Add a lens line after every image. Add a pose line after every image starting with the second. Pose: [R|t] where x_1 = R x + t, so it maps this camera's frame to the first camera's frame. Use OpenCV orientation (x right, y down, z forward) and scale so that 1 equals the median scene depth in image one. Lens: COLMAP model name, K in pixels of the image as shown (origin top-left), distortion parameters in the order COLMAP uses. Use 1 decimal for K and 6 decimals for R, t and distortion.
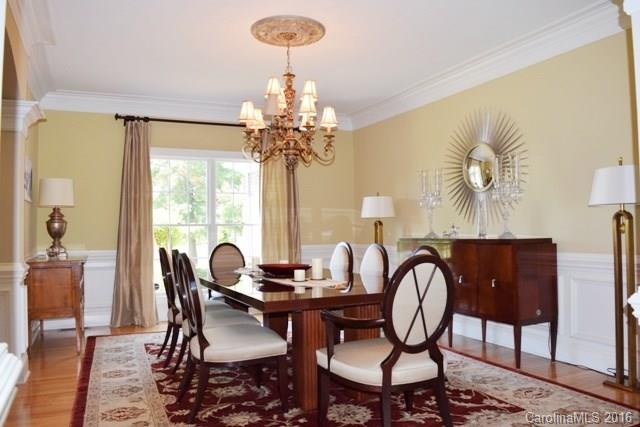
lens RADIAL K [[497.0, 0, 320.0], [0, 497.0, 213.5], [0, 0, 1]] dist [-0.135992, 0.106740]
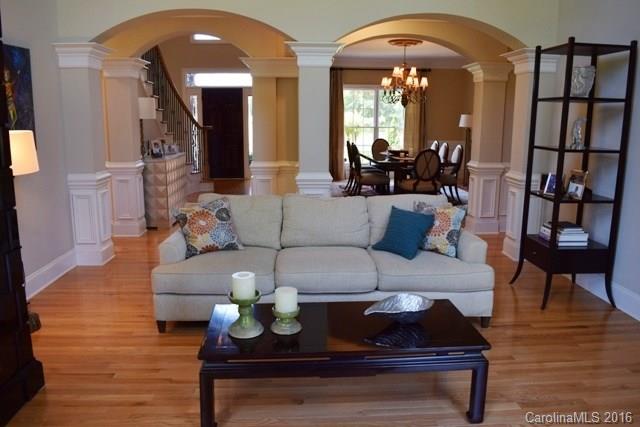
lens RADIAL K [[497.0, 0, 320.0], [0, 497.0, 213.5], [0, 0, 1]] dist [-0.135992, 0.106740]
pose [[0.929483, 0.089526, -0.357837, 0.344889], [-0.007003, 0.974208, 0.225543, -0.100390], [0.368799, -0.207133, 0.906136, -1.008470]]
